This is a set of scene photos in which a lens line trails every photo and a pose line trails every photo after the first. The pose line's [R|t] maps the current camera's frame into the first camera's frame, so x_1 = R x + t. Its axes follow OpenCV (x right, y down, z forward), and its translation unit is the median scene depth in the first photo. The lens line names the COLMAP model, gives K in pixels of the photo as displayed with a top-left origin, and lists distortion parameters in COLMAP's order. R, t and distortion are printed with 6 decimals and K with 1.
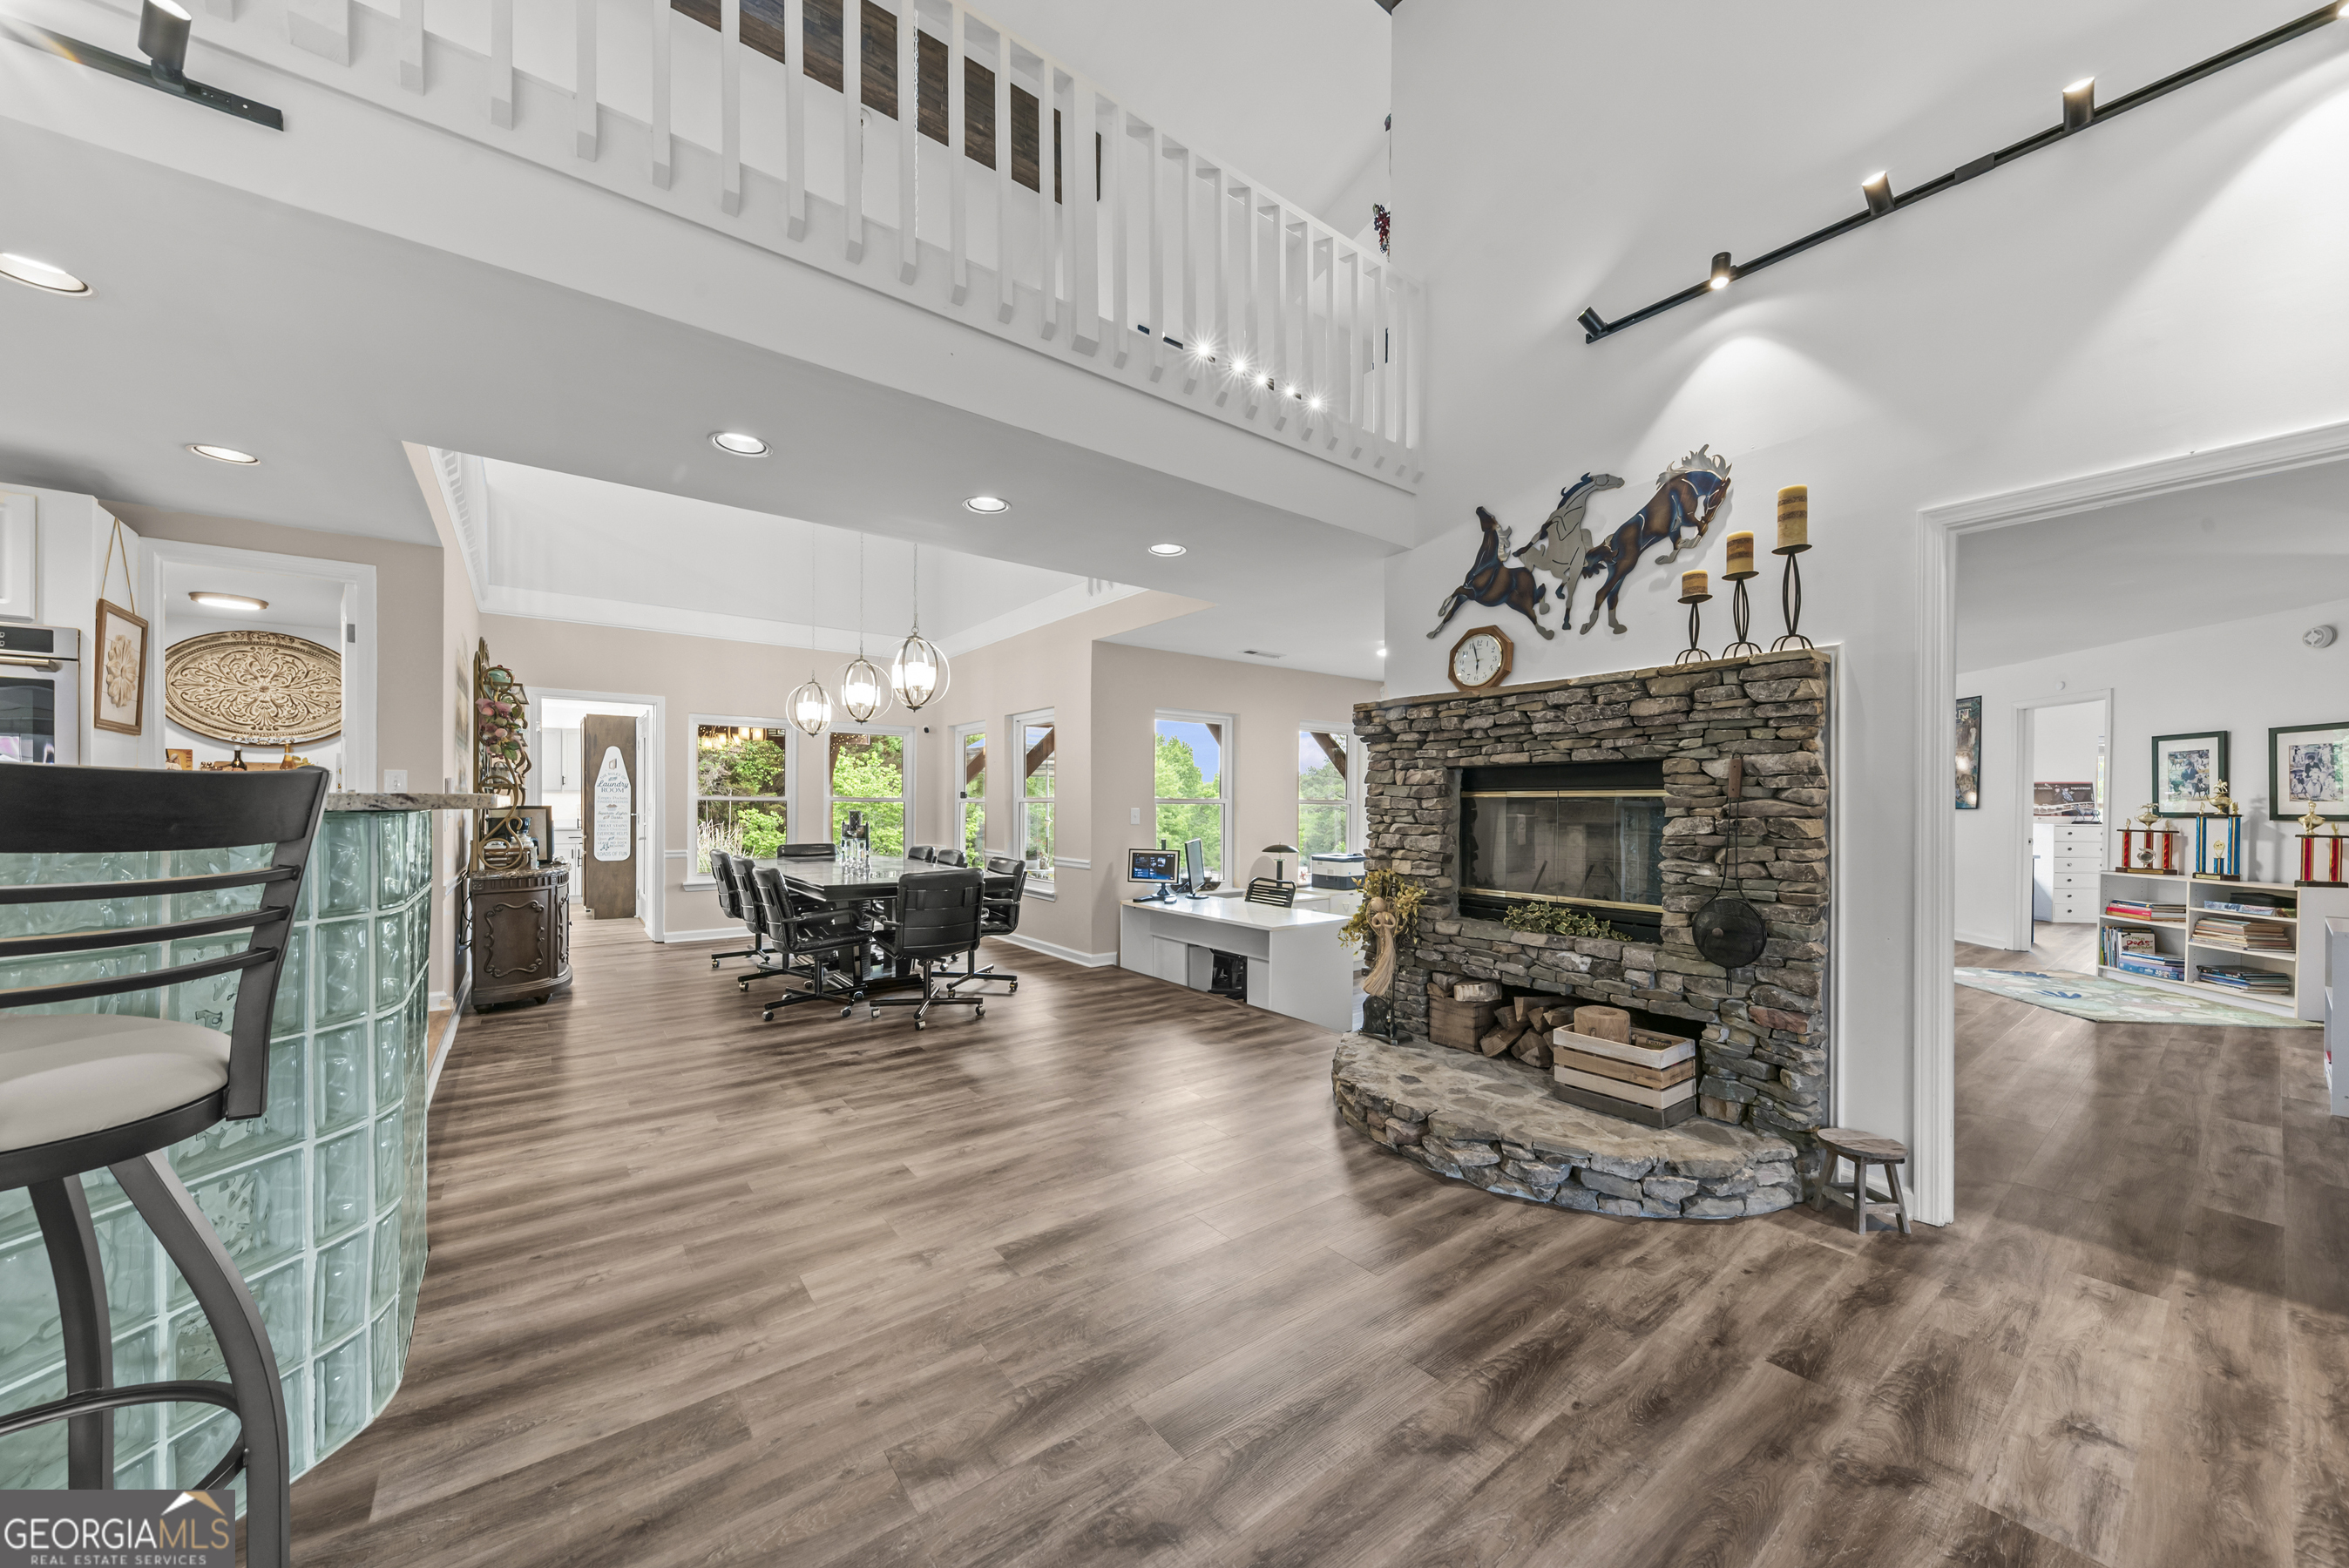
lens RADIAL K [[828.1, 0, 1177.6], [0, 828.1, 813.5], [0, 0, 1]] dist [0.001948, -0.001602]
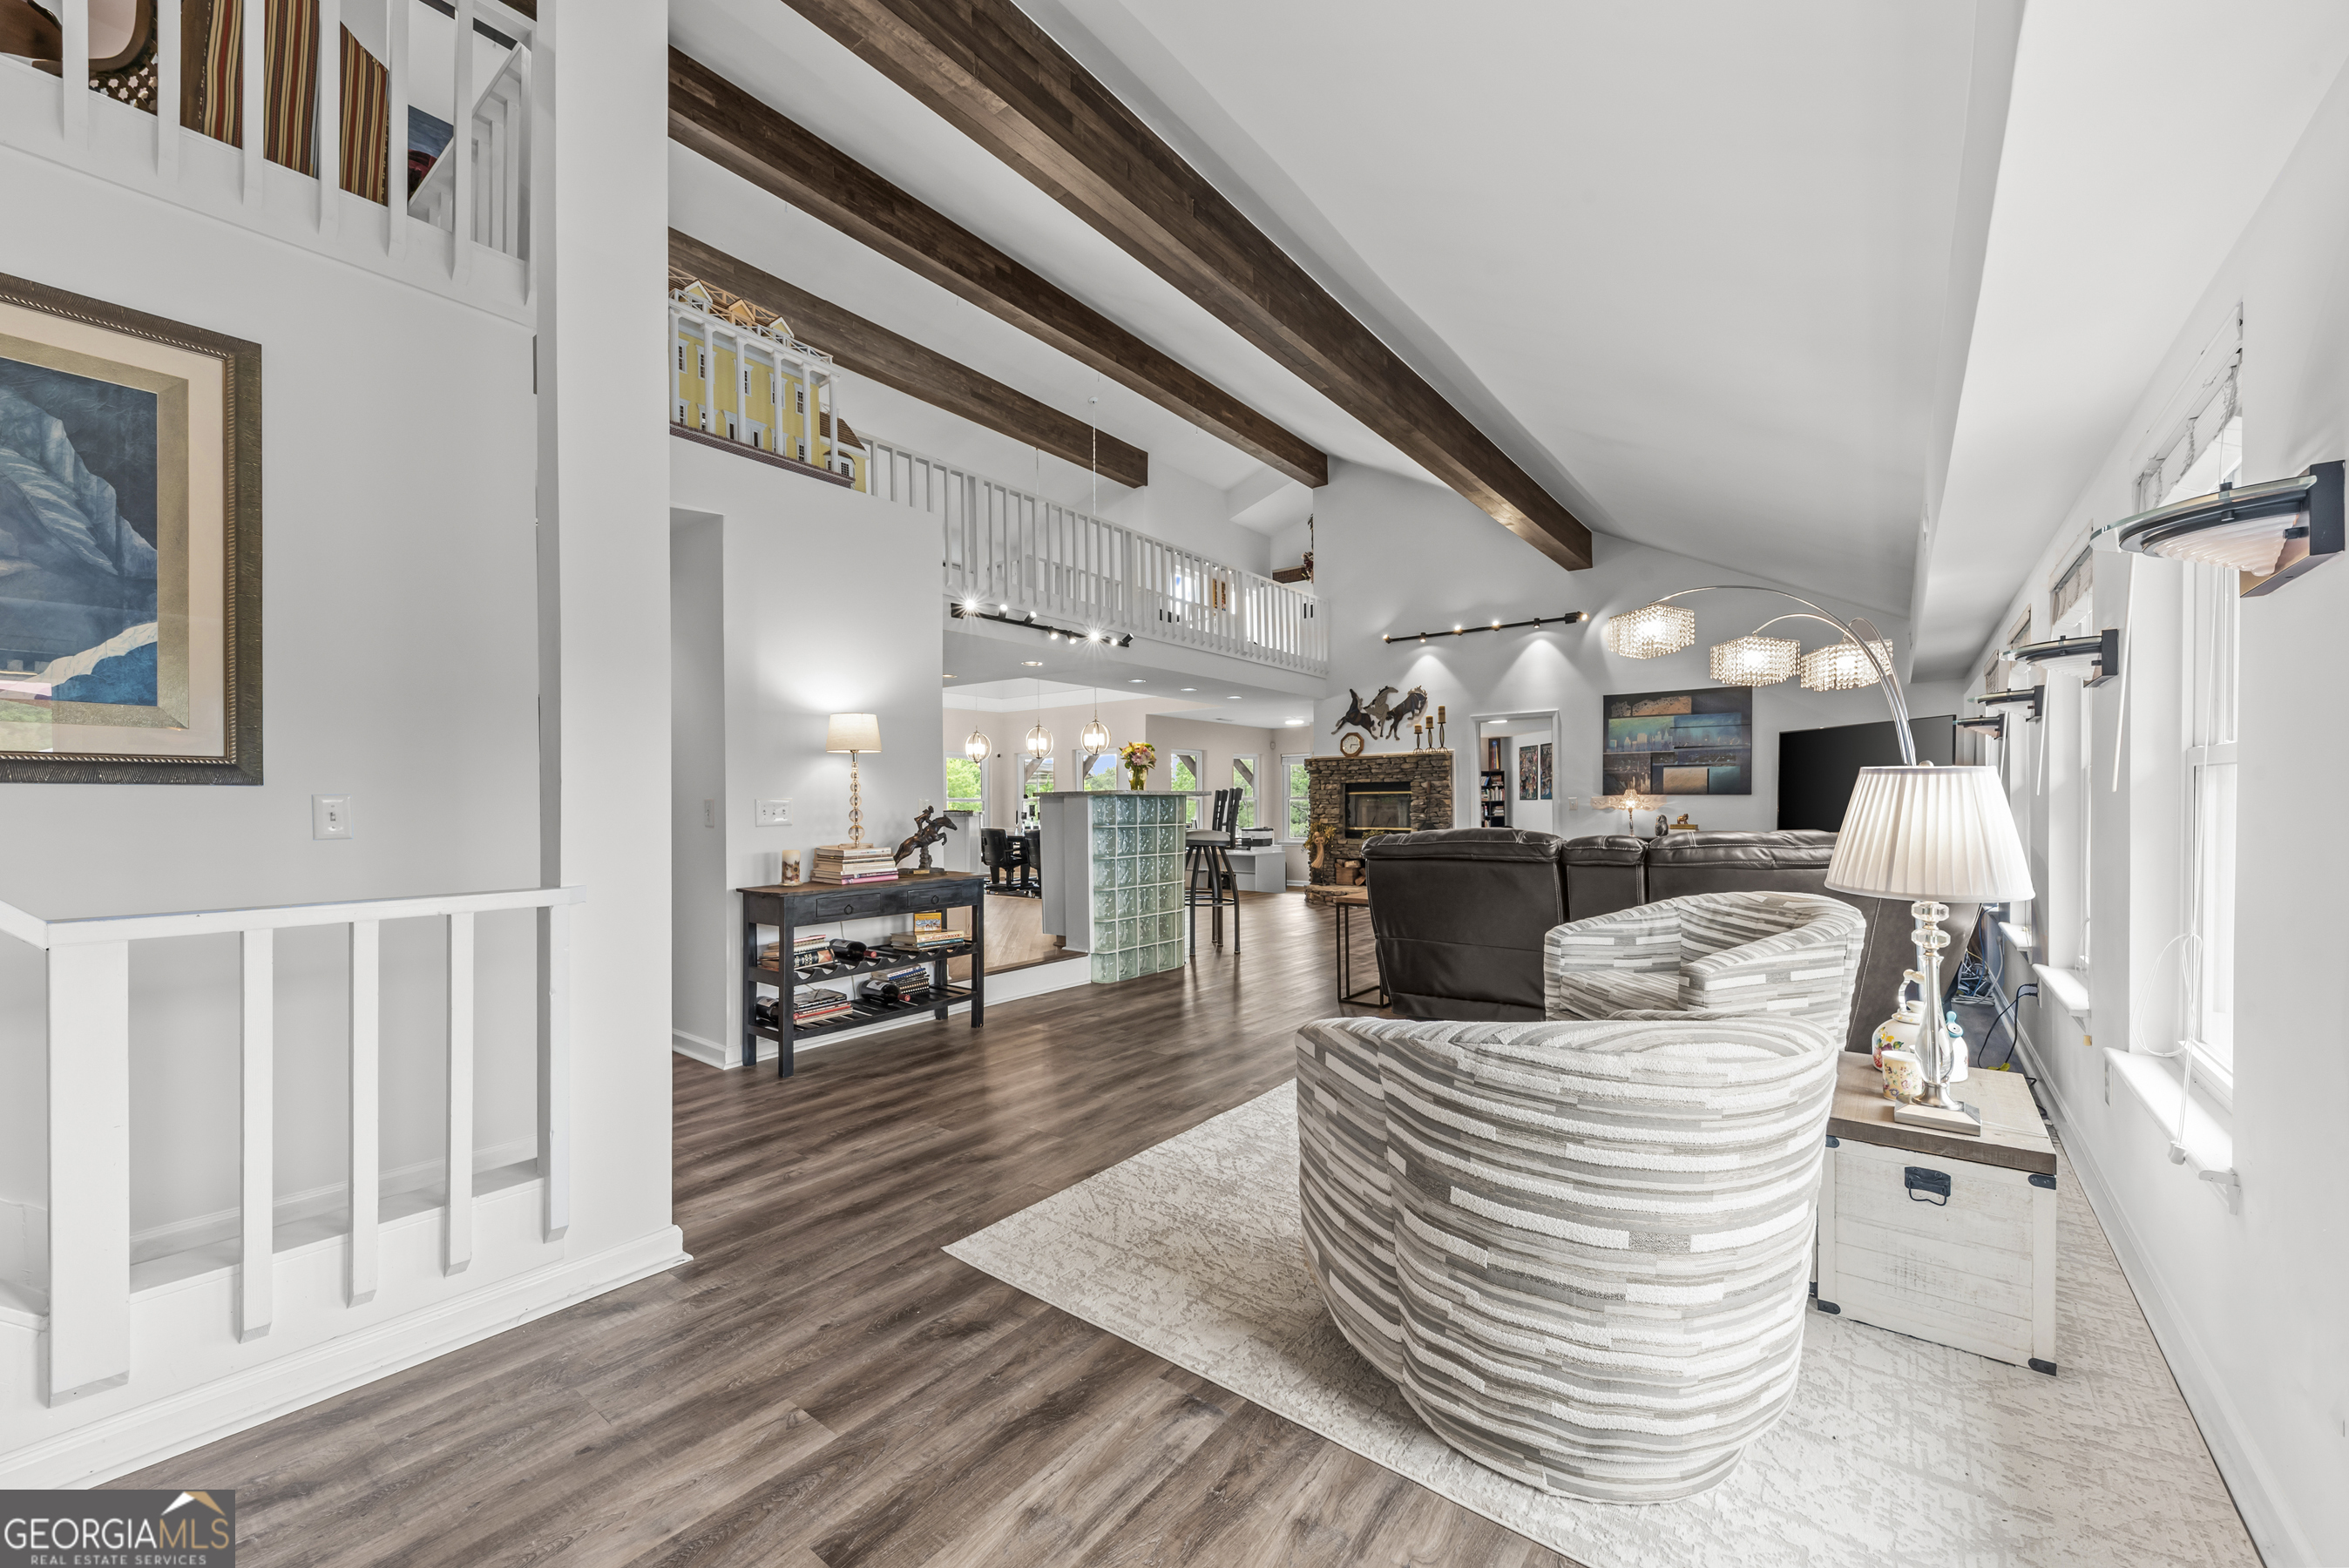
lens RADIAL K [[917.7, 0, 1188.7], [0, 917.7, 806.9], [0, 0, 1]] dist [0.007934, -0.002972]
pose [[0.962442, -0.011529, 0.271243, -0.717040], [0.014320, 0.999863, -0.008311, 0.029947], [-0.271110, 0.011883, 0.962475, -1.300089]]
